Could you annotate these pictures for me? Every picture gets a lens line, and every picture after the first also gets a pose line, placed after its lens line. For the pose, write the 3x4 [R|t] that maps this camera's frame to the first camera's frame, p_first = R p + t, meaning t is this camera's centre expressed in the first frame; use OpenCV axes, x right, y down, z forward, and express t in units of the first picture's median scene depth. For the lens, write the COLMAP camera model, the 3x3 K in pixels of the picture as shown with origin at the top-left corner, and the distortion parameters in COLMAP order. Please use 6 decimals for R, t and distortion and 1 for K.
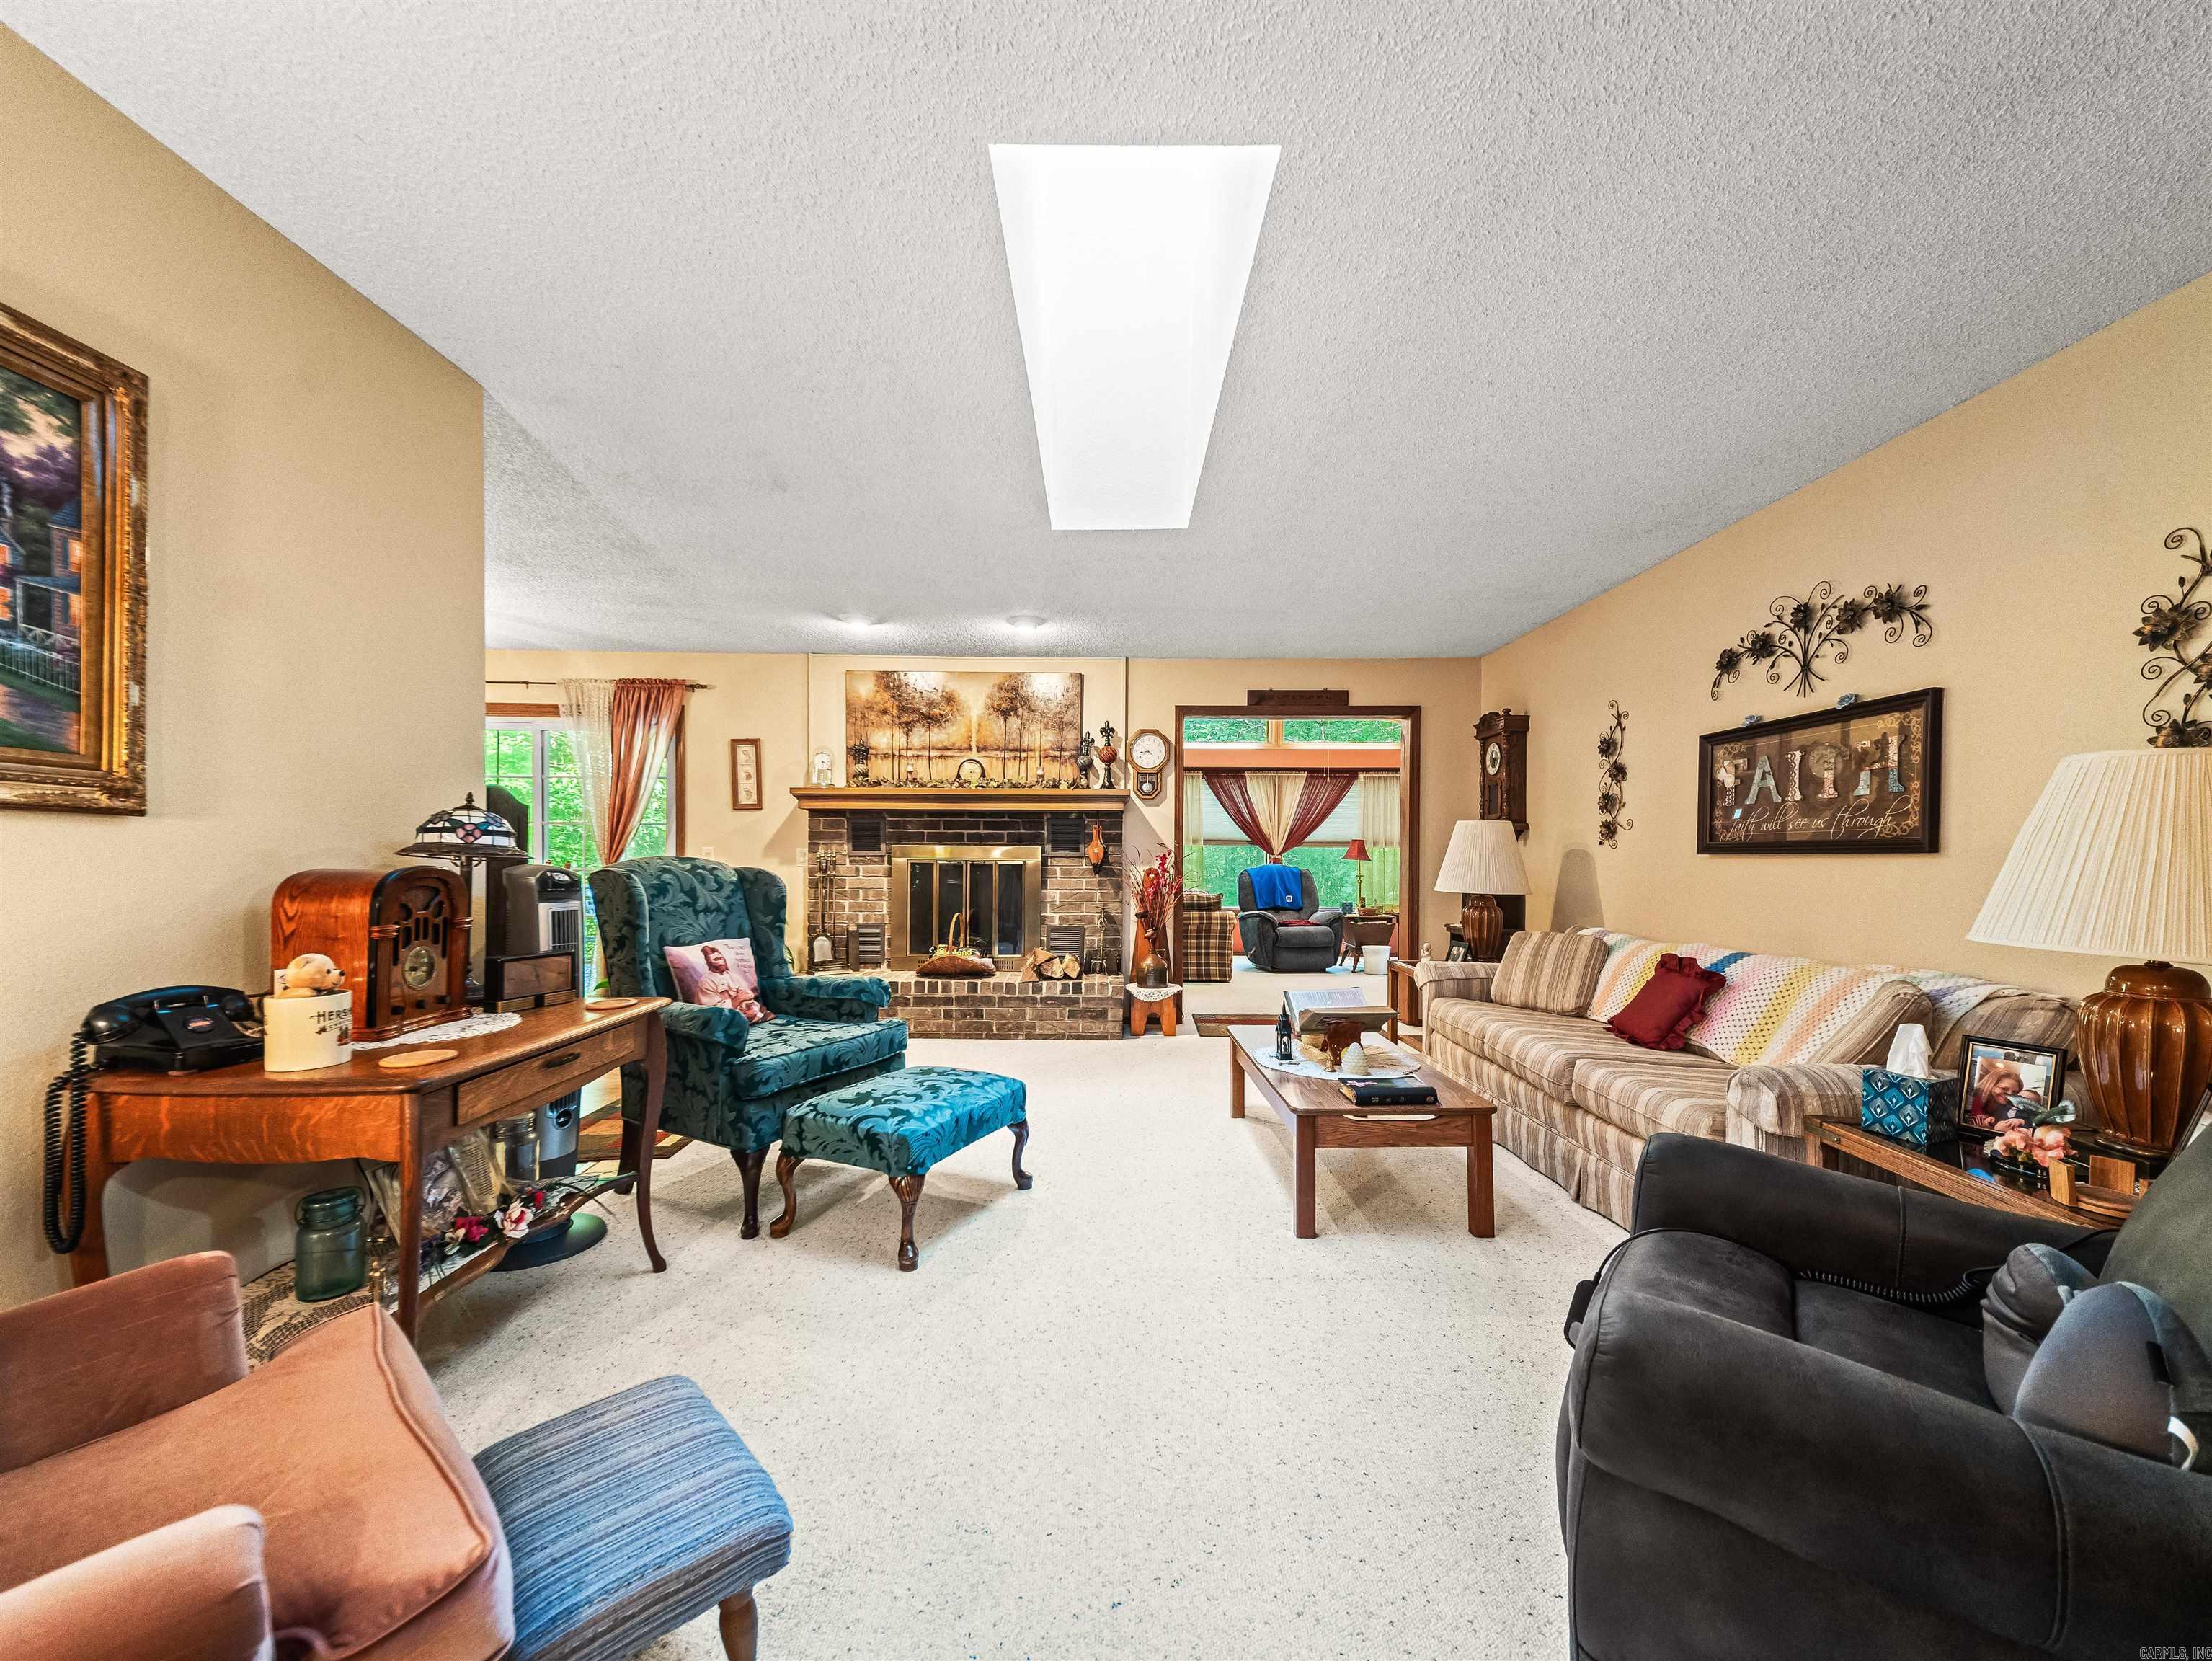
lens RADIAL K [[851.8, 0, 1101.8], [0, 851.8, 849.2], [0, 0, 1]] dist [0.039656, -0.013397]
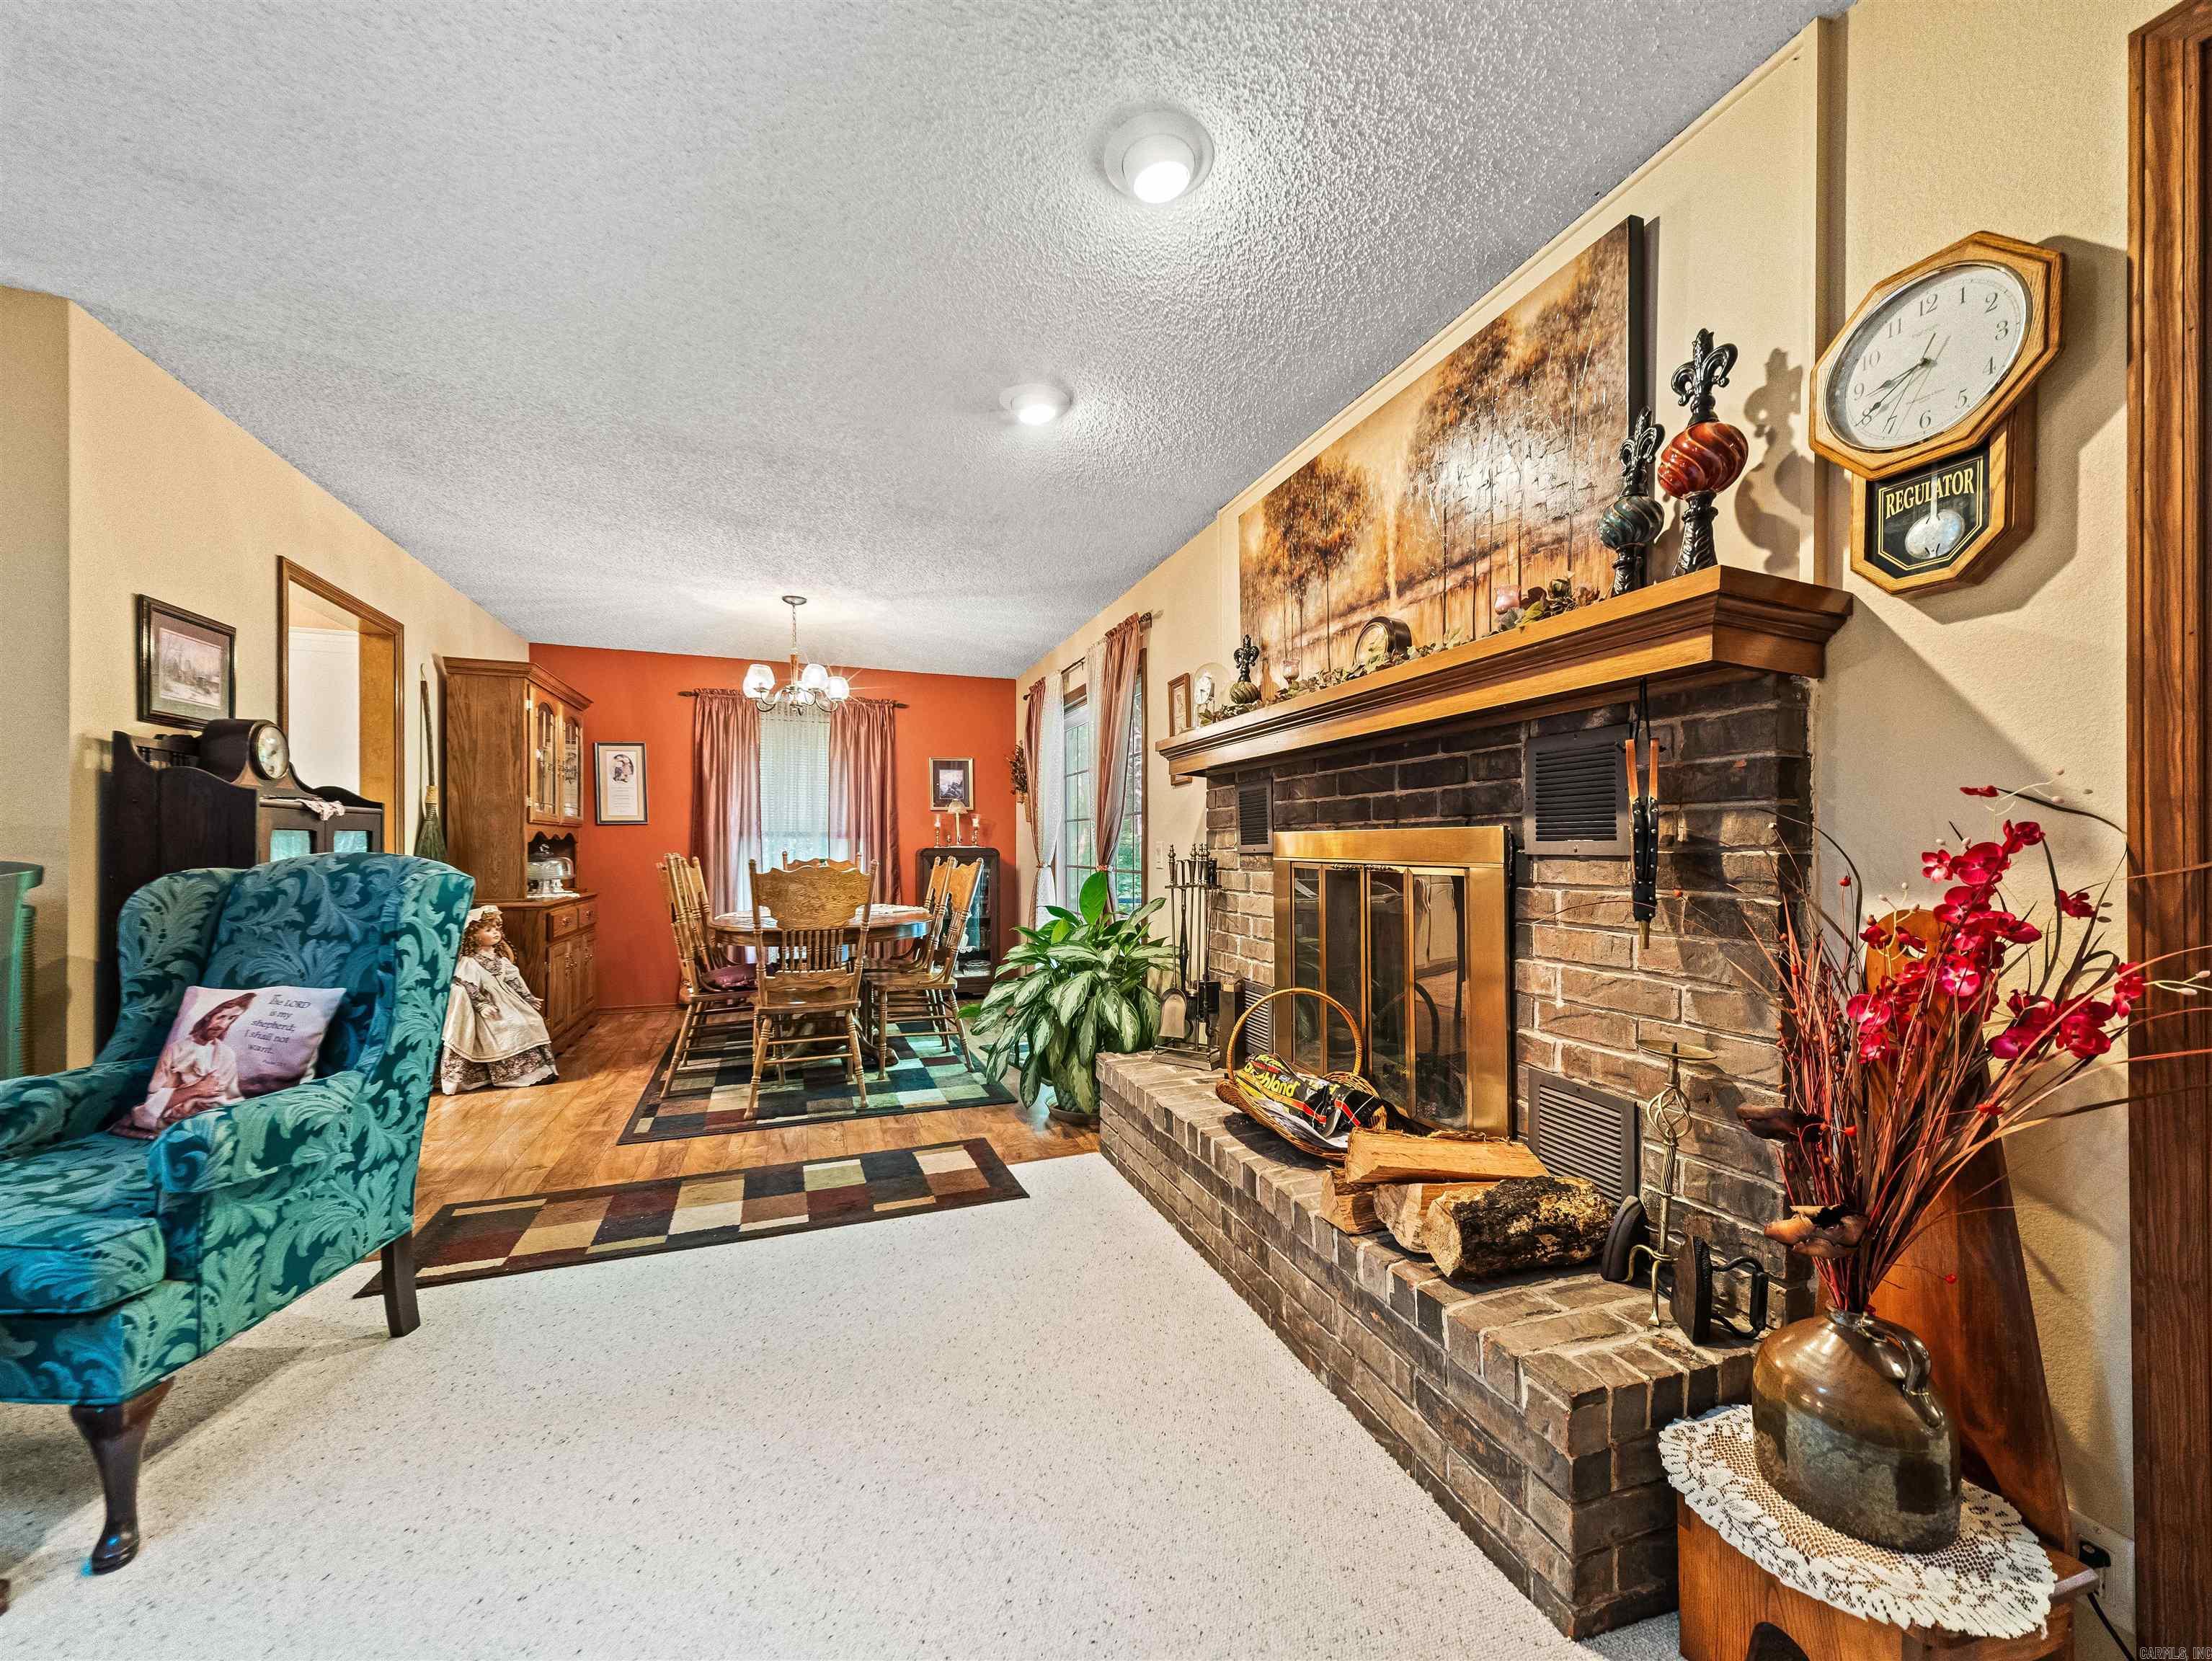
lens RADIAL K [[851.8, 0, 1101.8], [0, 851.8, 849.2], [0, 0, 1]] dist [0.039656, -0.013397]
pose [[0.340180, -0.005346, -0.940345, 0.188773], [0.004878, 0.999980, -0.003921, 0.006589], [0.940348, -0.003253, 0.340200, 0.732117]]
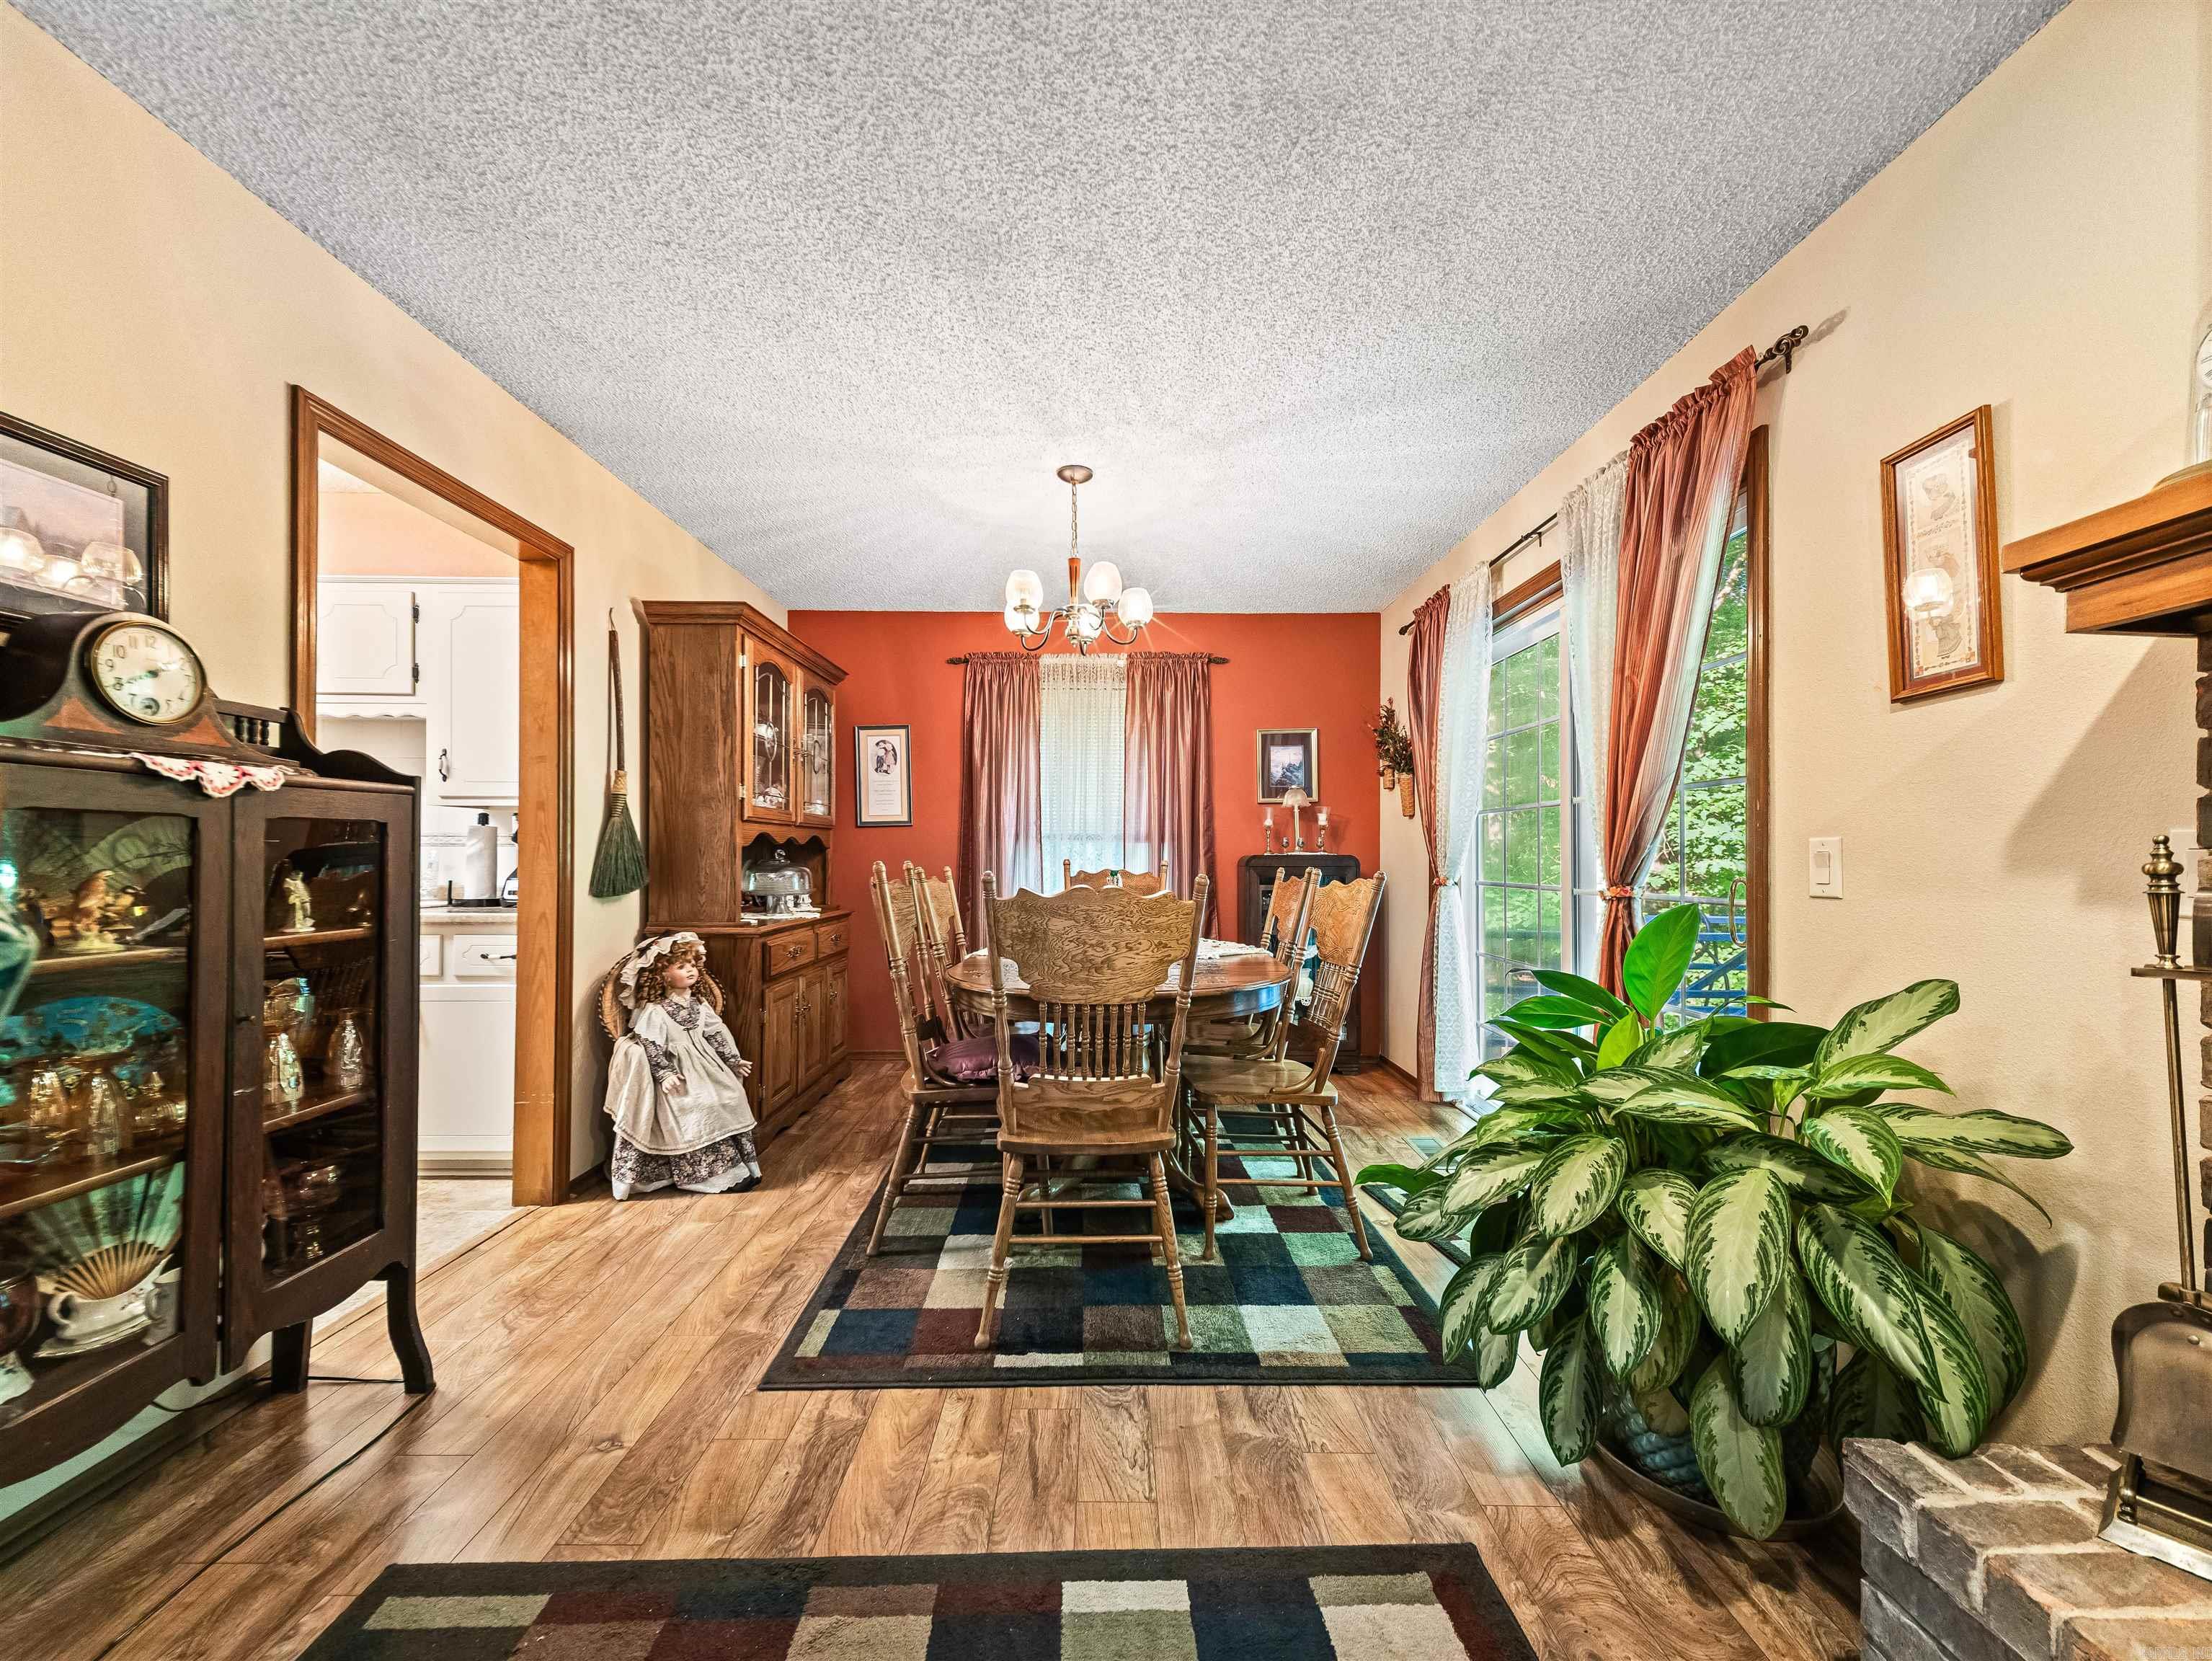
lens RADIAL K [[851.8, 0, 1101.8], [0, 851.8, 849.2], [0, 0, 1]] dist [0.039656, -0.013397]
pose [[0.008260, -0.015862, -0.999840, -0.147089], [0.001756, 0.999873, -0.015848, 0.006186], [0.999964, -0.001625, 0.008287, 0.747973]]
